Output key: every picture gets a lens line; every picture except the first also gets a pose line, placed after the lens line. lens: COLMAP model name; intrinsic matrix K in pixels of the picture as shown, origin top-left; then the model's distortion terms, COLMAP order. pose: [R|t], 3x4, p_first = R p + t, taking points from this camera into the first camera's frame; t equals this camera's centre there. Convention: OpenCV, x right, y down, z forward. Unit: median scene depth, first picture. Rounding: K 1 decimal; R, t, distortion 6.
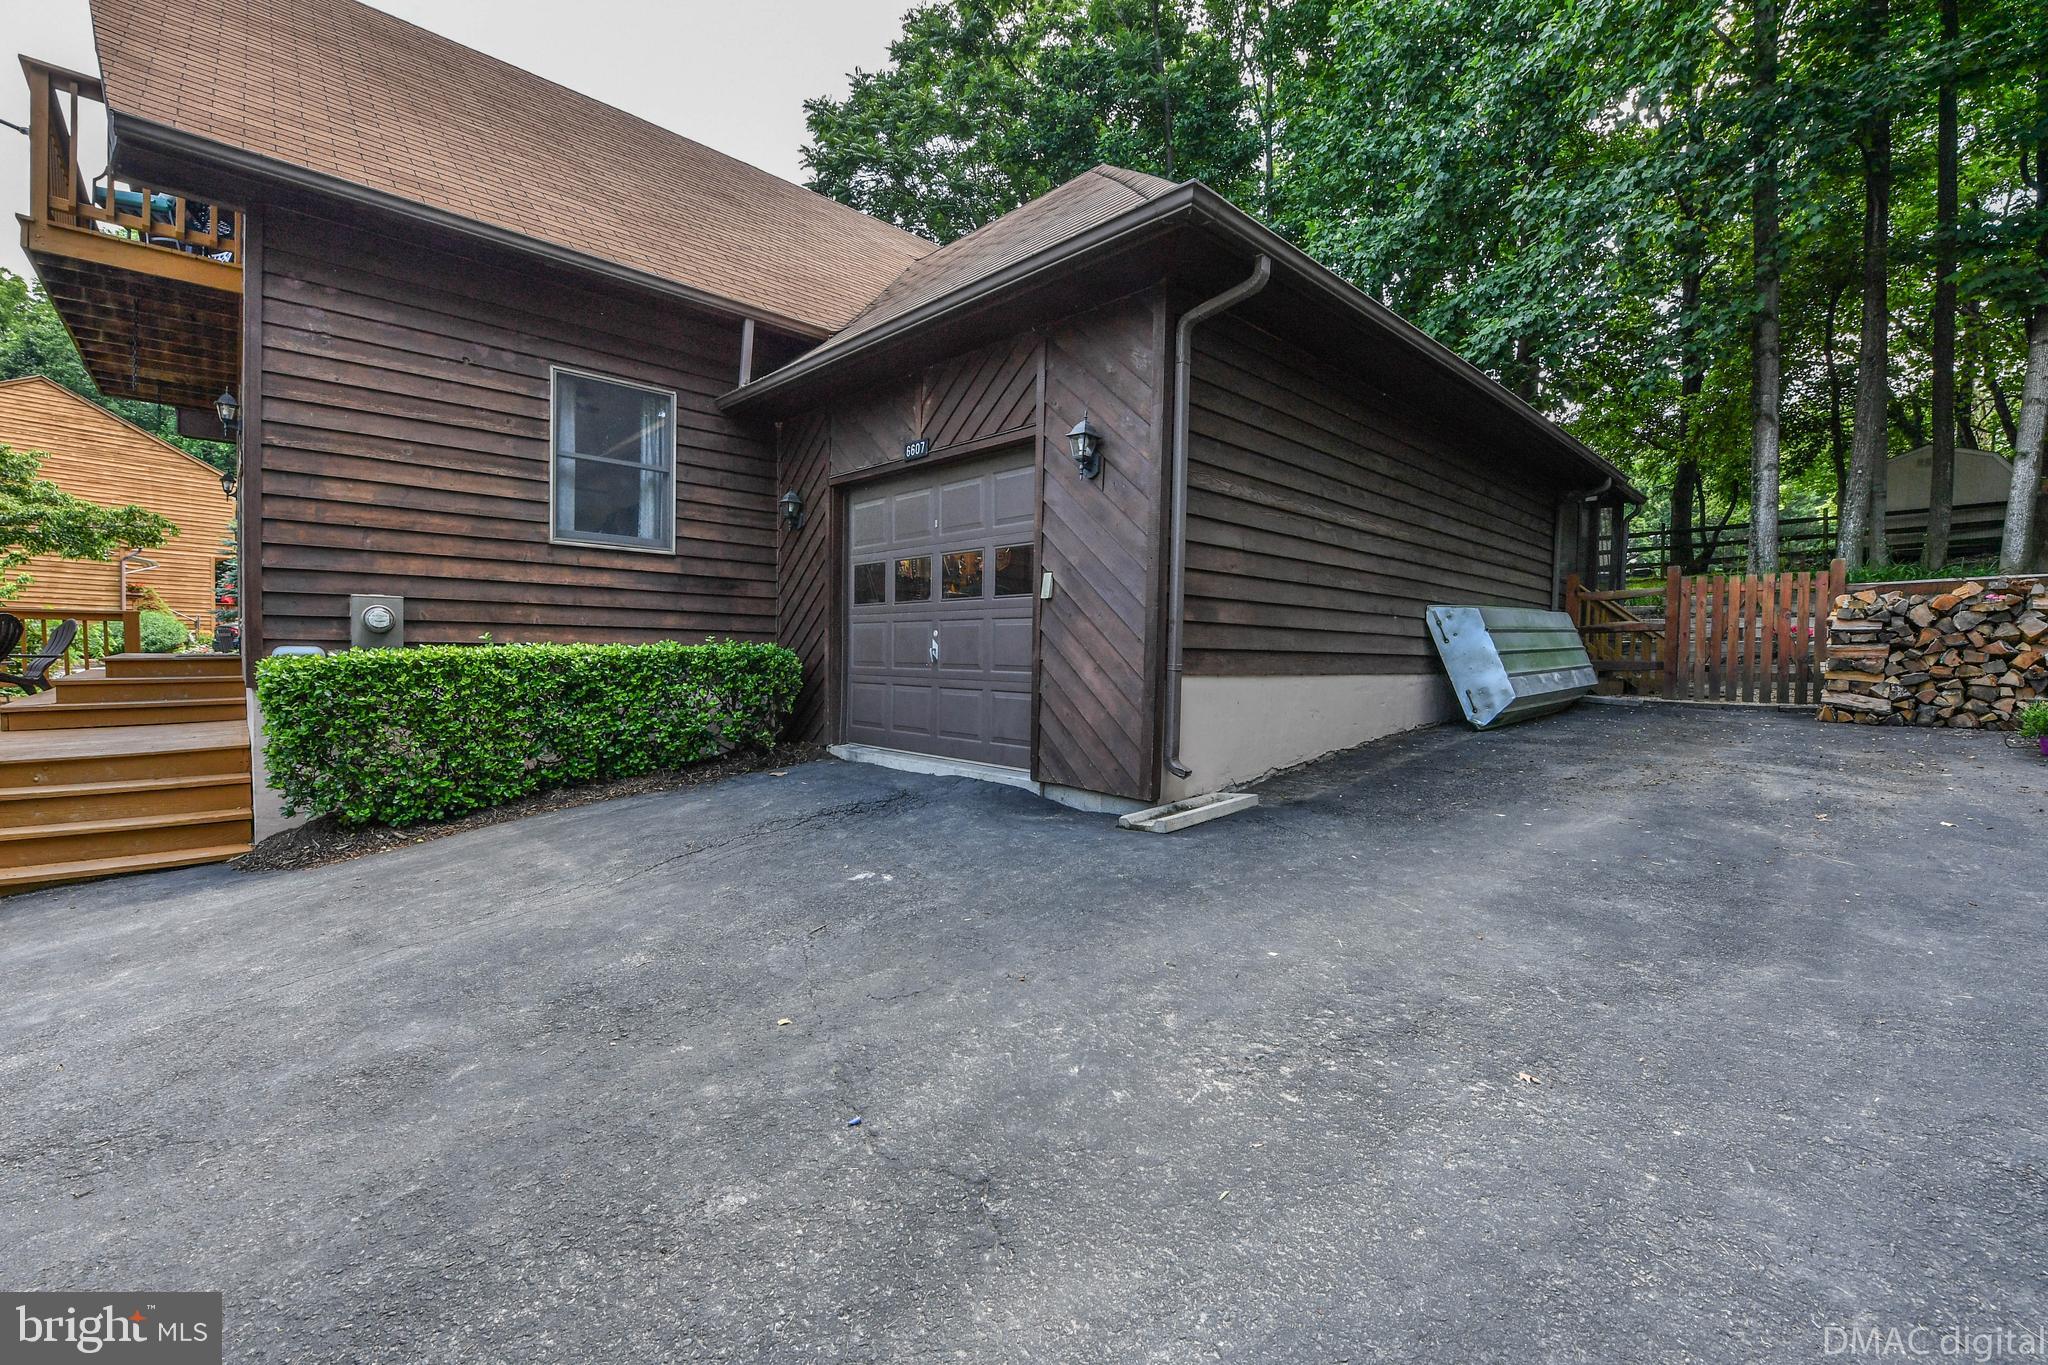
lens RADIAL K [[848.1, 0, 1023.7], [0, 848.1, 682.5], [0, 0, 1]] dist [-0.027310, -0.001463]
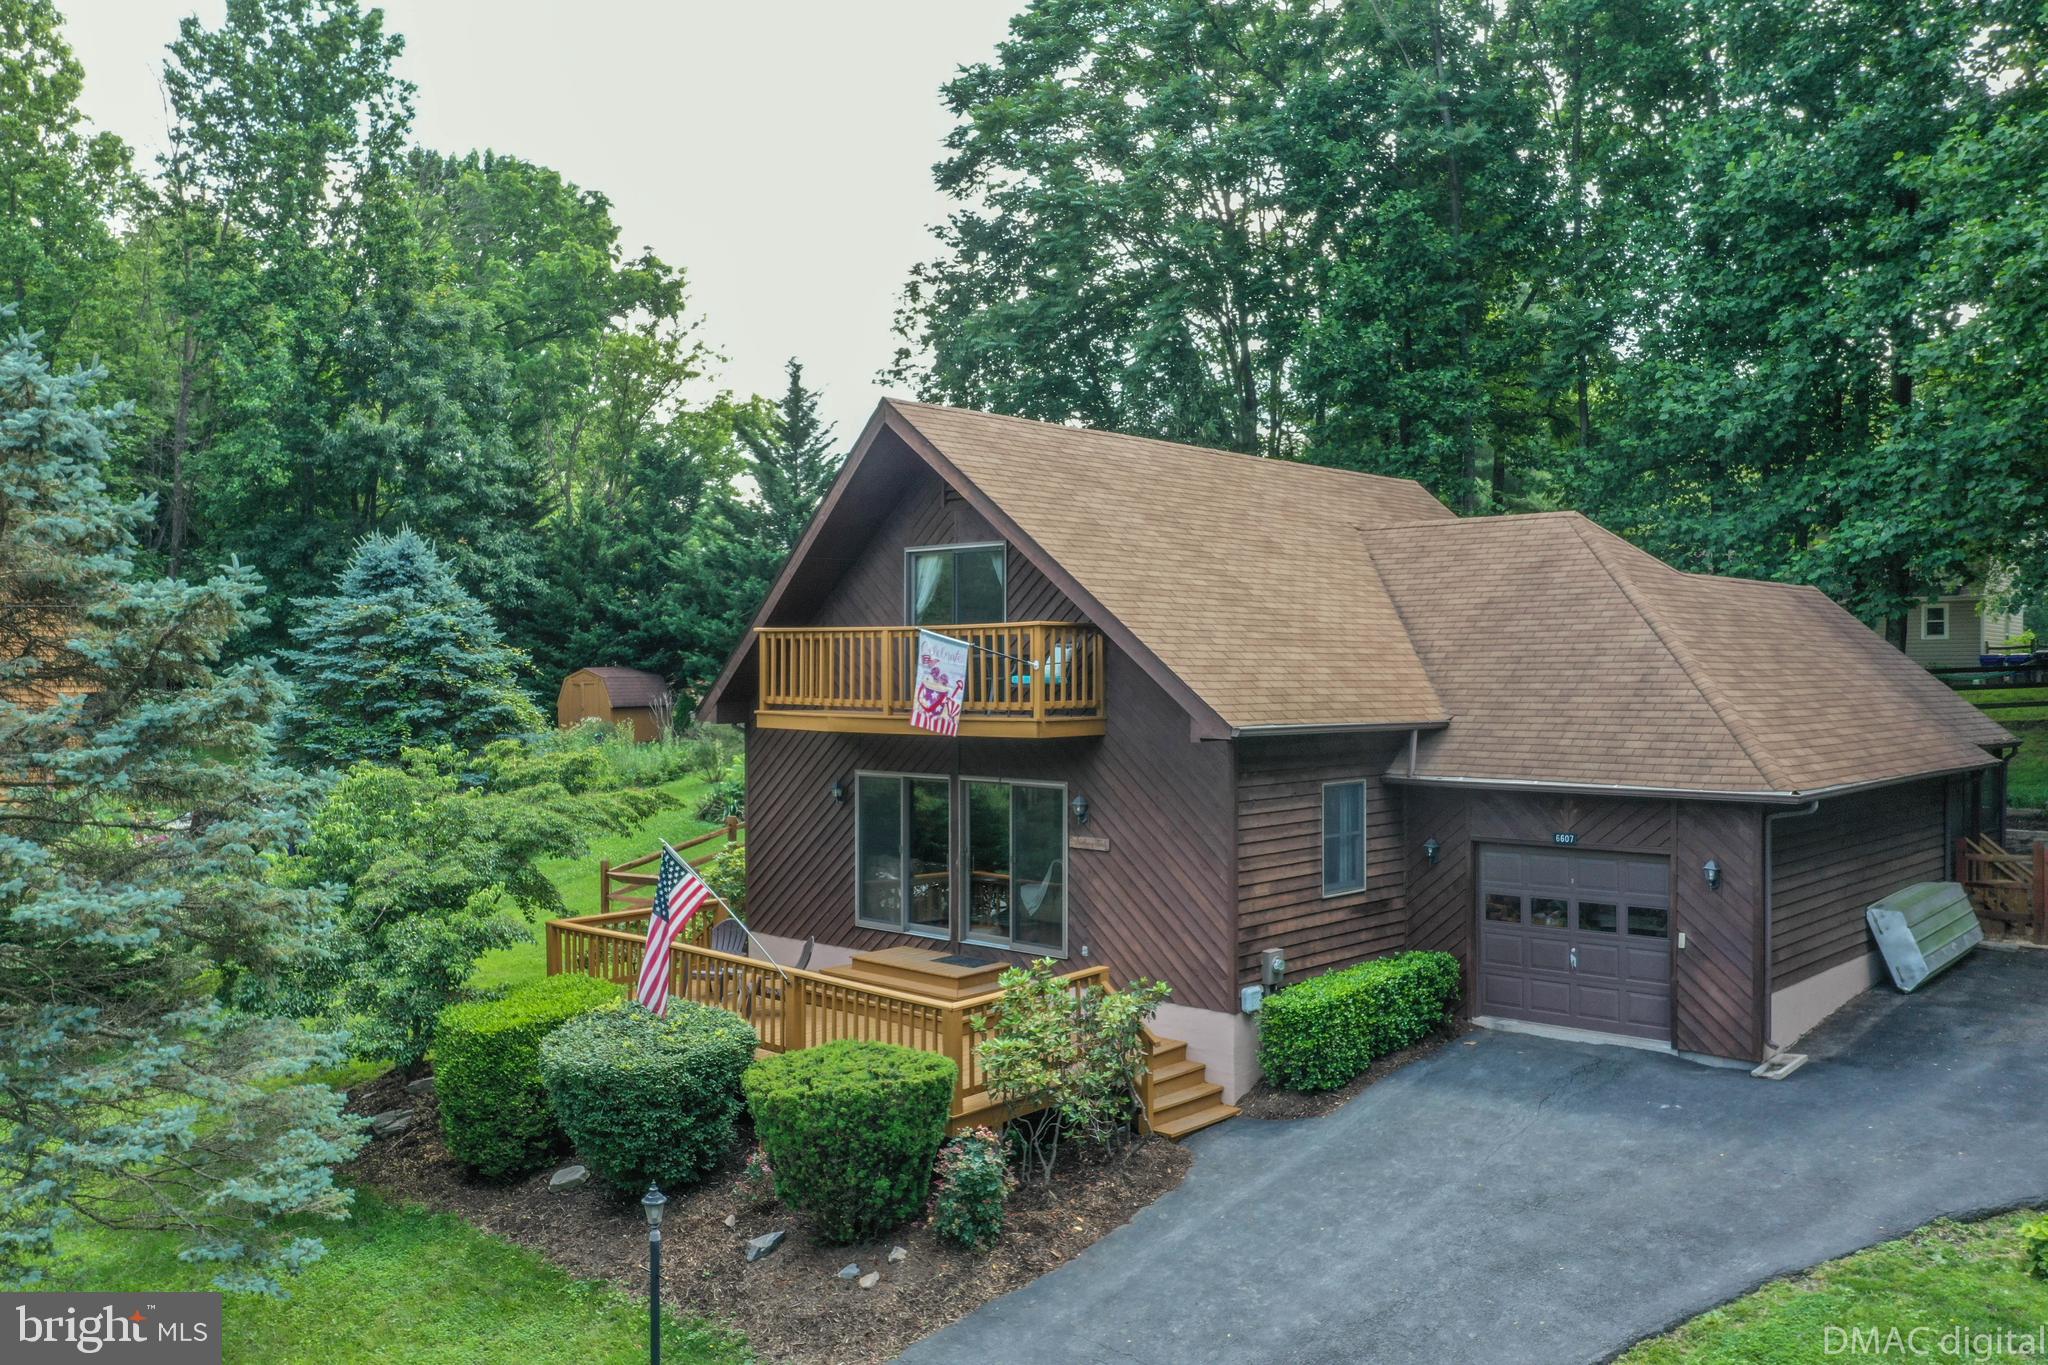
lens RADIAL K [[1650.4, 0, 1024.9], [0, 1650.4, 682.5], [0, 0, 1]] dist [-0.002863, -0.009775]
pose [[0.997563, -0.022659, 0.065984, -1.611686], [0.024252, 0.999431, -0.023434, -0.624418], [-0.065416, 0.024977, 0.997545, -2.459618]]
